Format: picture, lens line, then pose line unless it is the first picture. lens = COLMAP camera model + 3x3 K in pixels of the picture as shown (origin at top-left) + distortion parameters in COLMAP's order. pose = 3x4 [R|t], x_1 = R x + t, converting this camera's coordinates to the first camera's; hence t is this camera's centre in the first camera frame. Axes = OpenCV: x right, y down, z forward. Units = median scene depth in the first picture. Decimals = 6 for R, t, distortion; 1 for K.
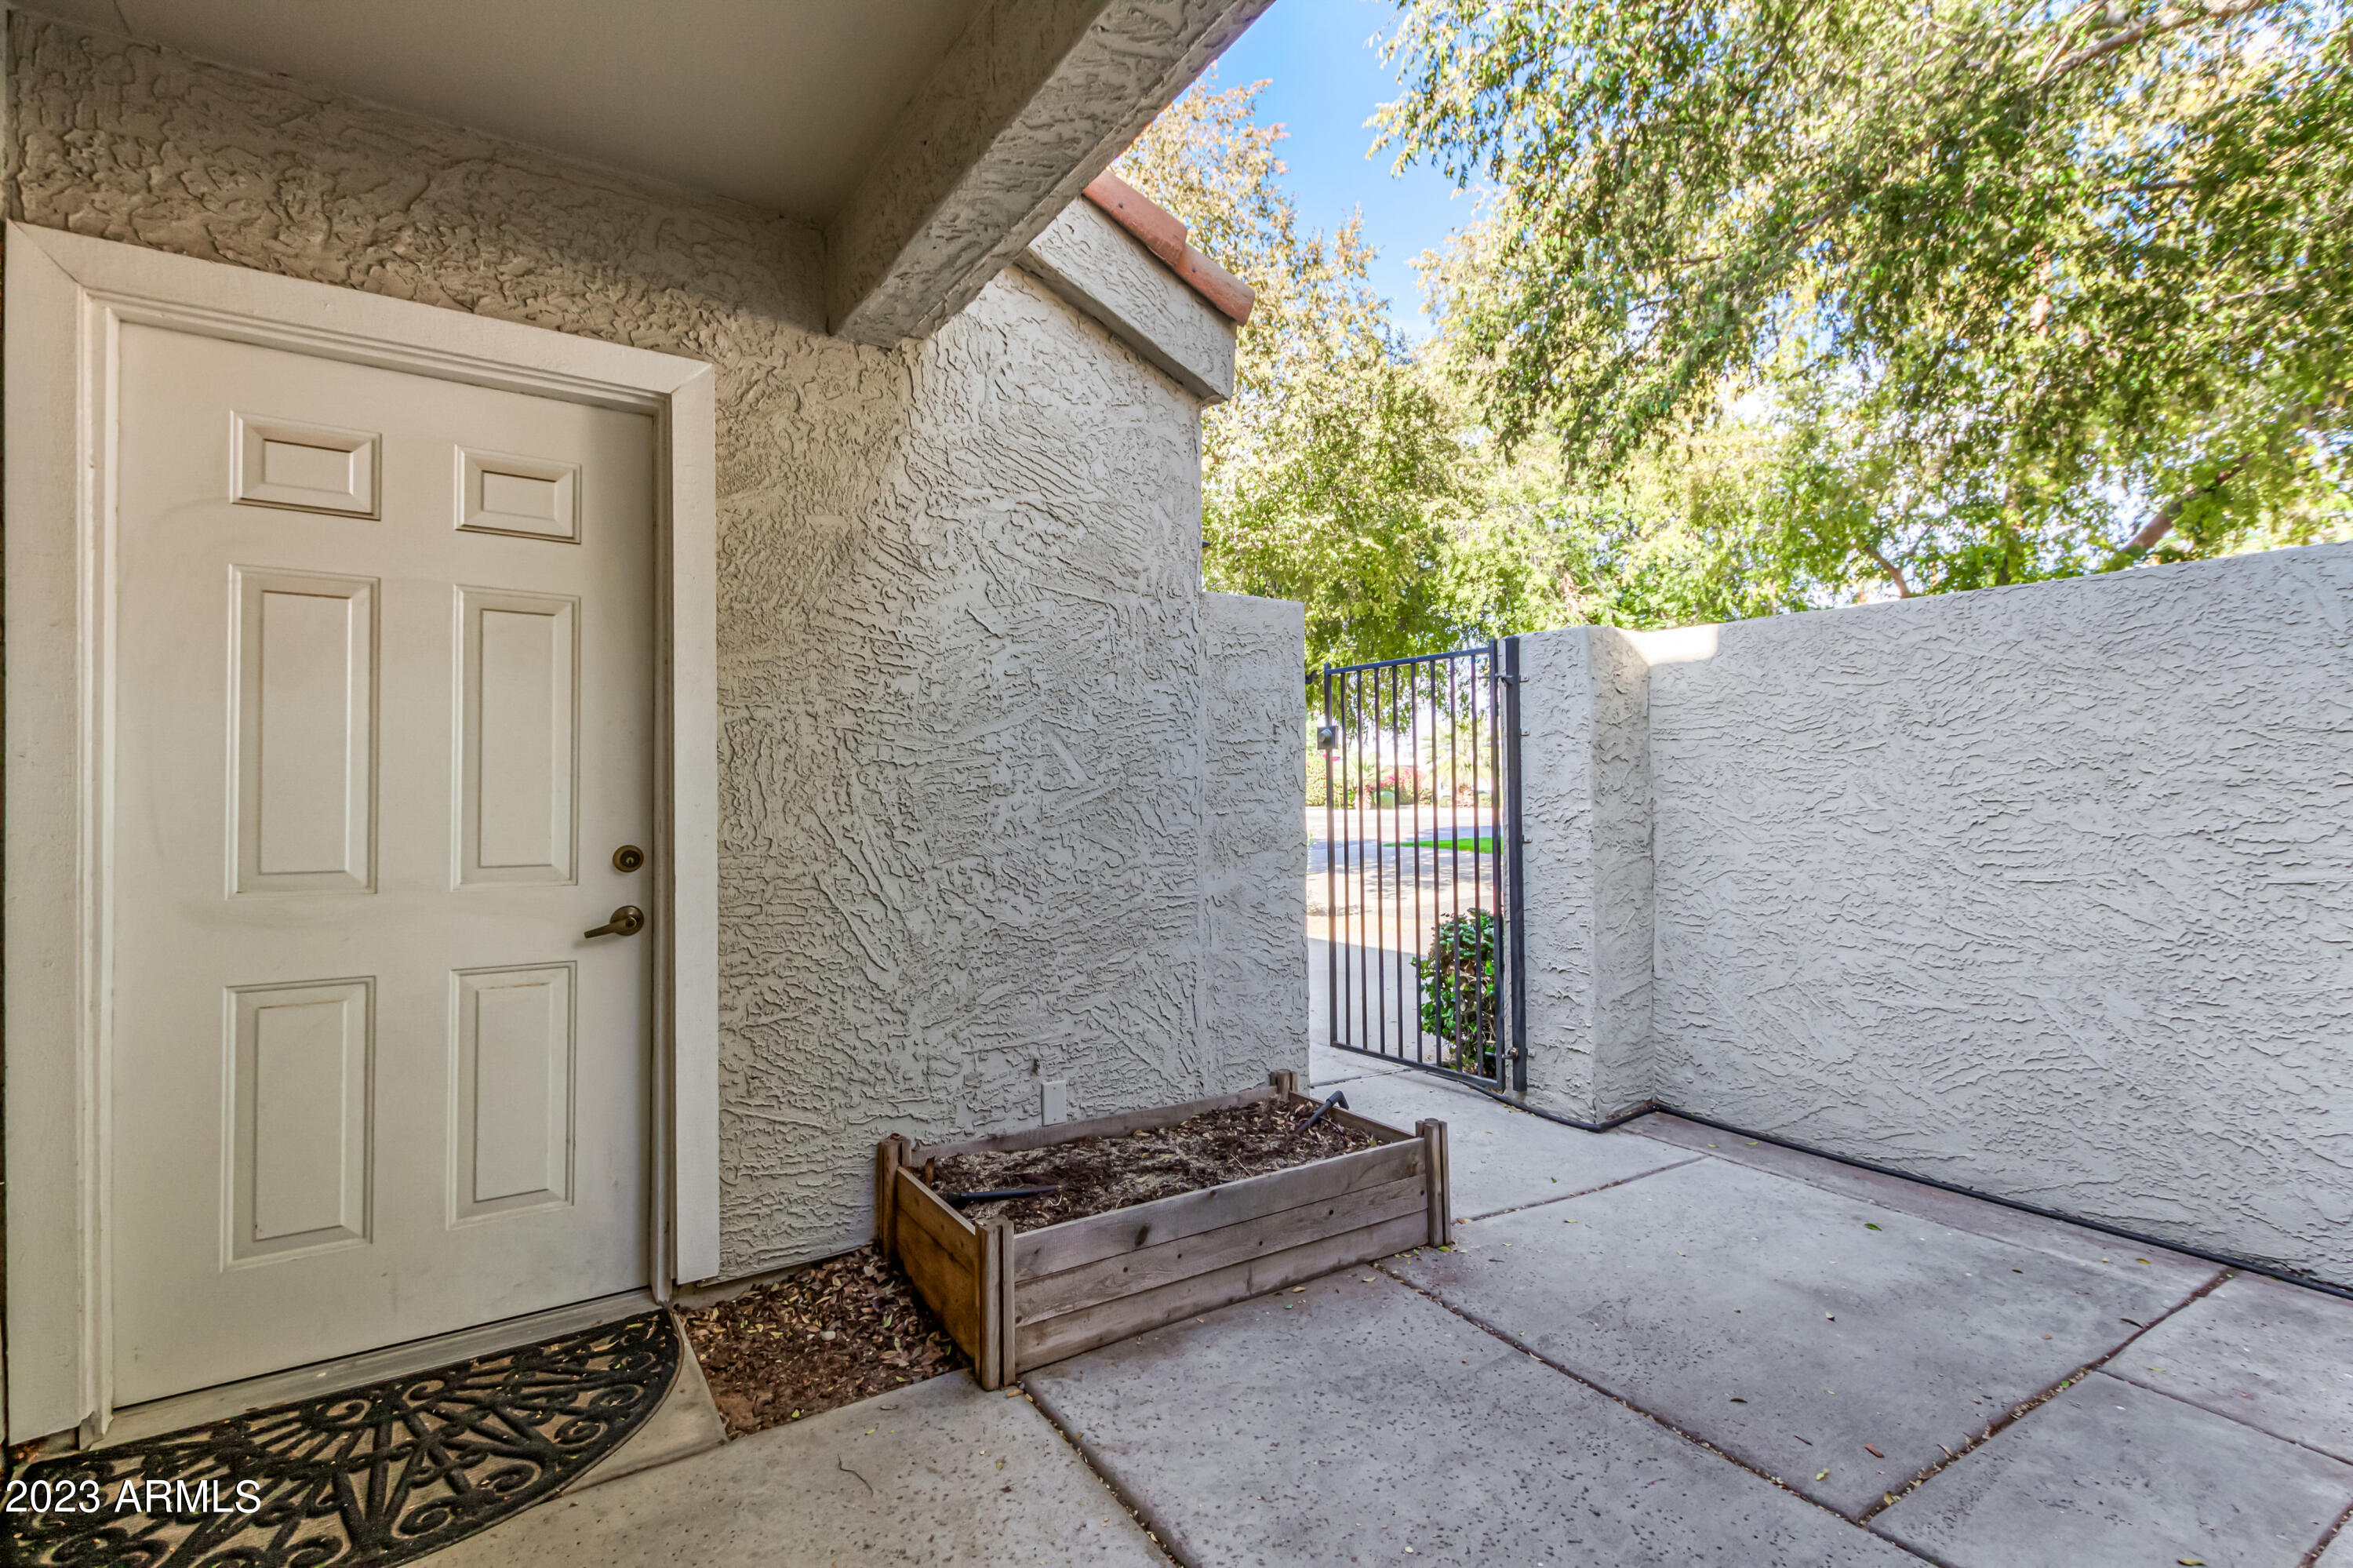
lens RADIAL K [[1077.2, 0, 1171.8], [0, 1077.2, 781.3], [0, 0, 1]] dist [0.004133, -0.000164]
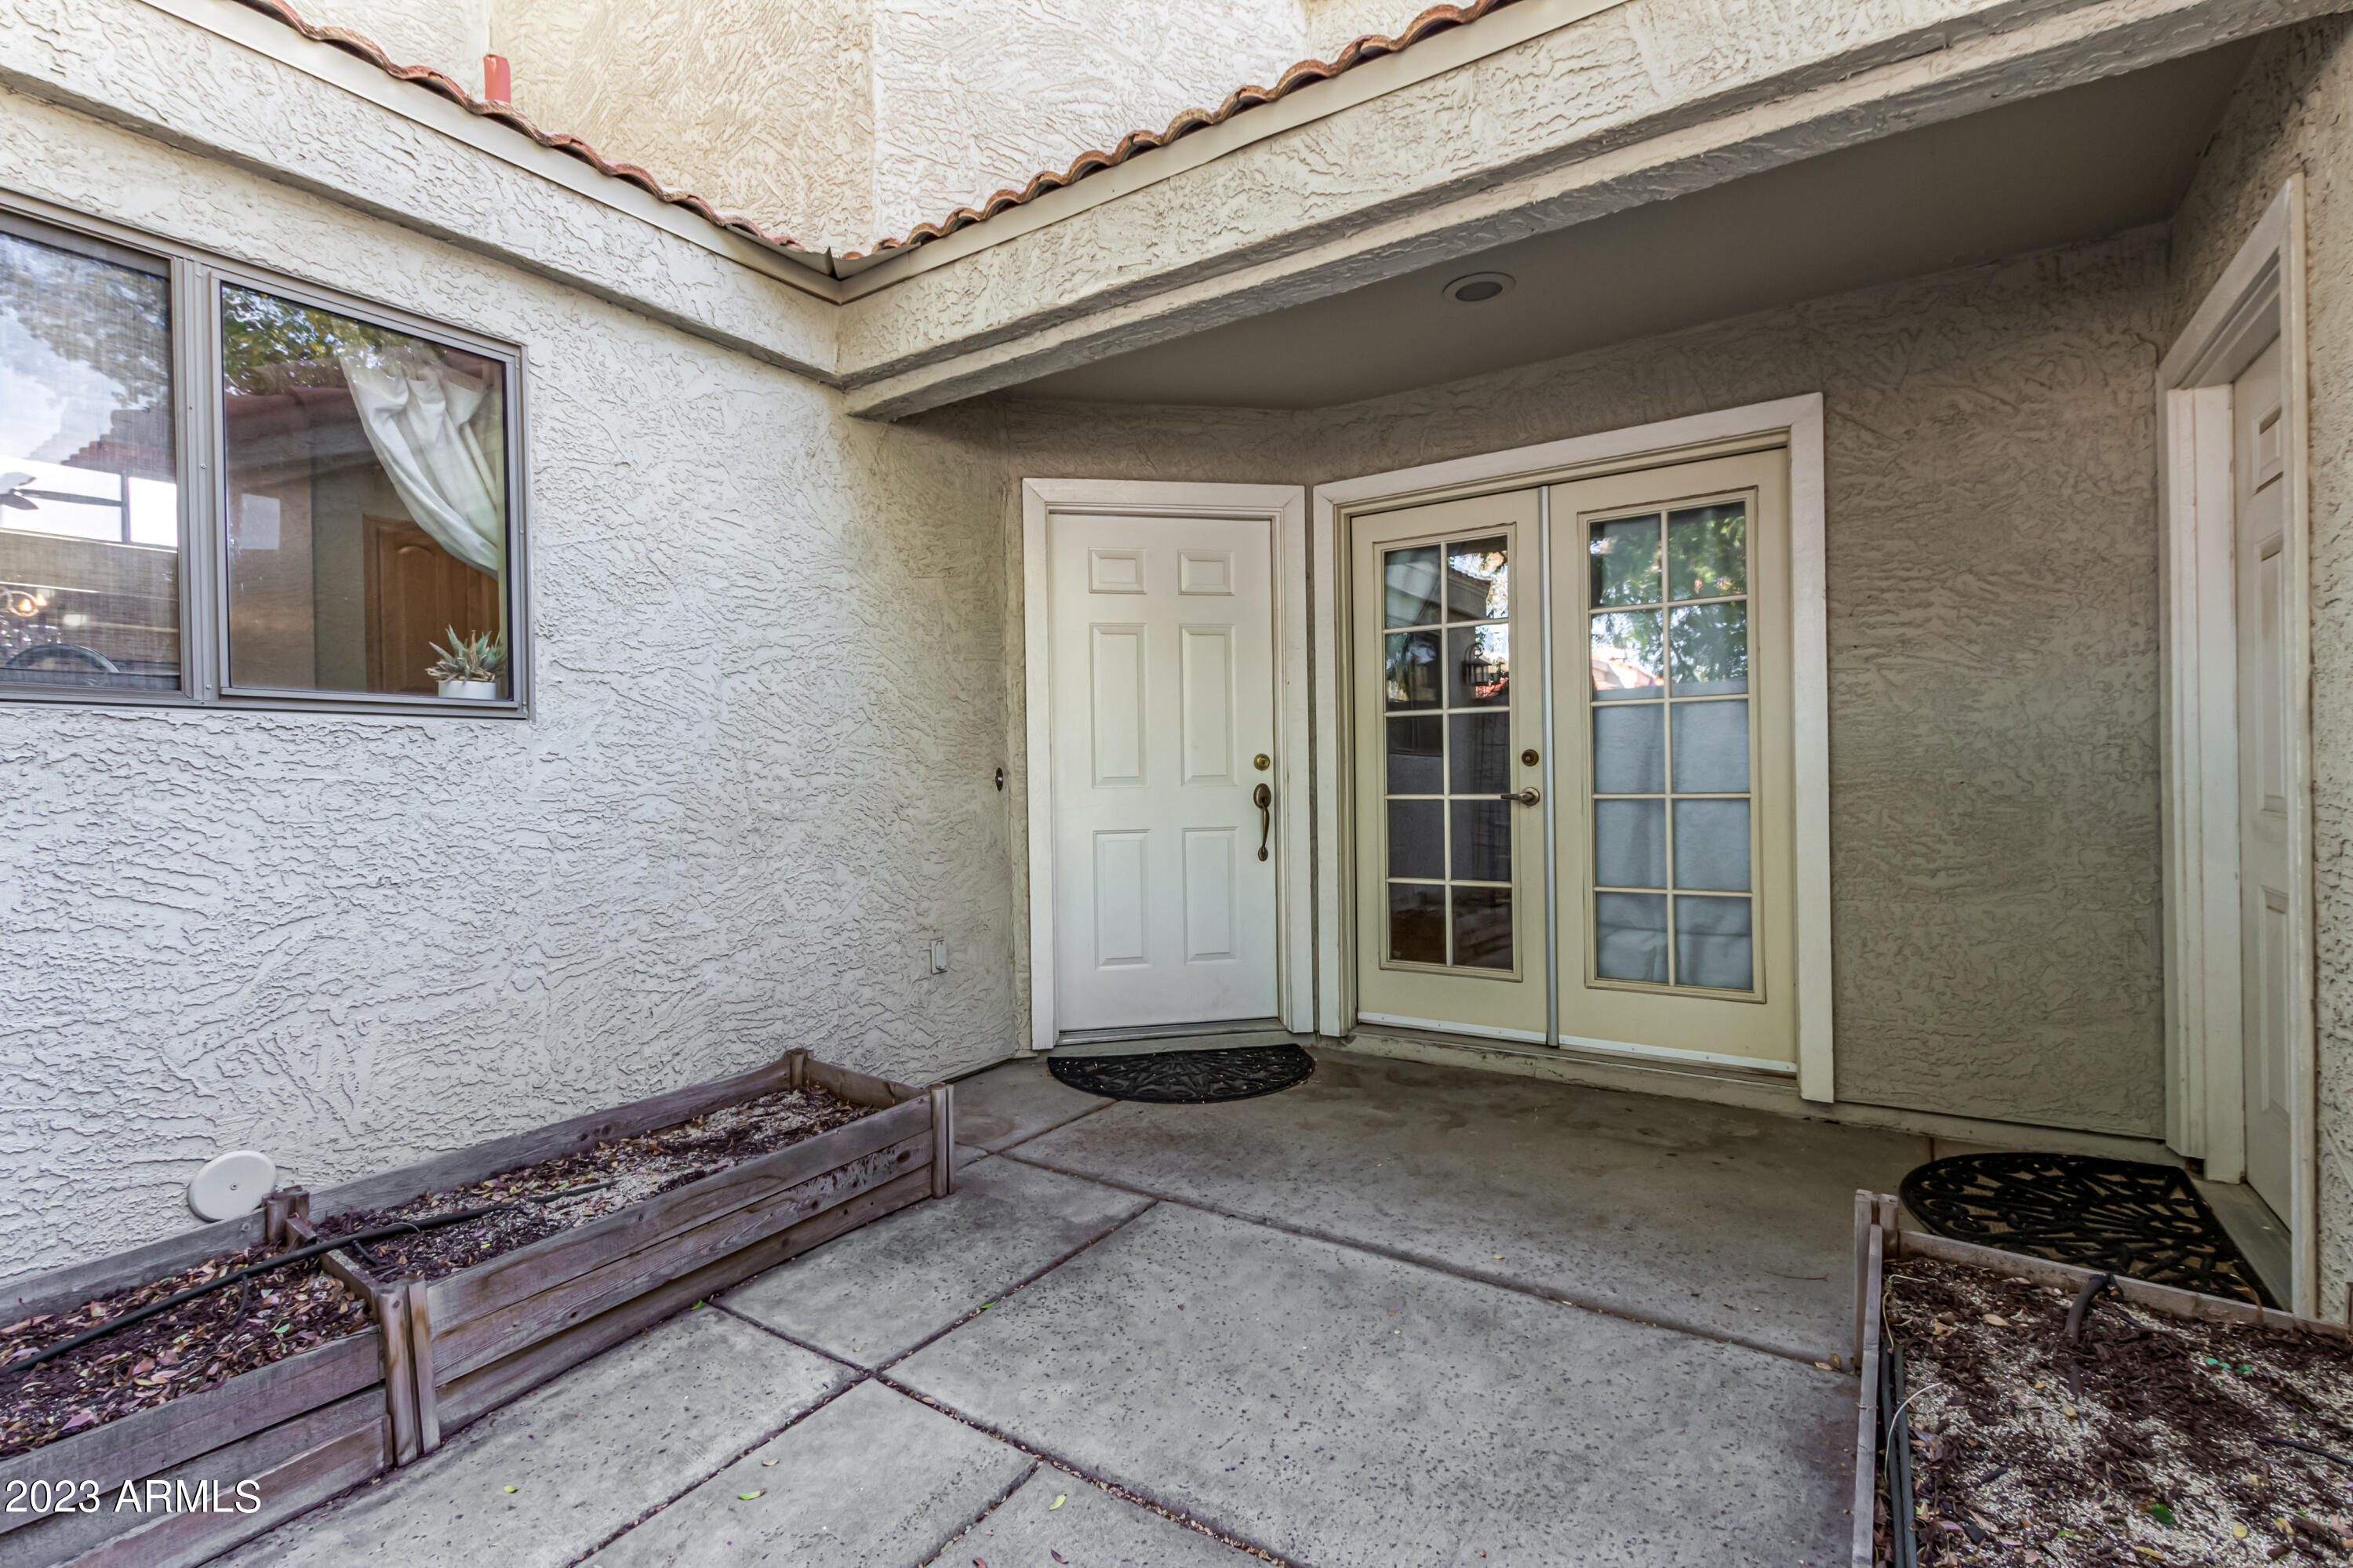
lens RADIAL K [[1077.2, 0, 1177.3], [0, 1077.2, 773.4], [0, 0, 1]] dist [0.004133, -0.000164]
pose [[-0.917304, 0.018293, -0.397766, 0.807097], [0.020918, 0.999779, -0.002260, 0.043608], [0.397637, -0.010393, -0.917484, 1.757703]]
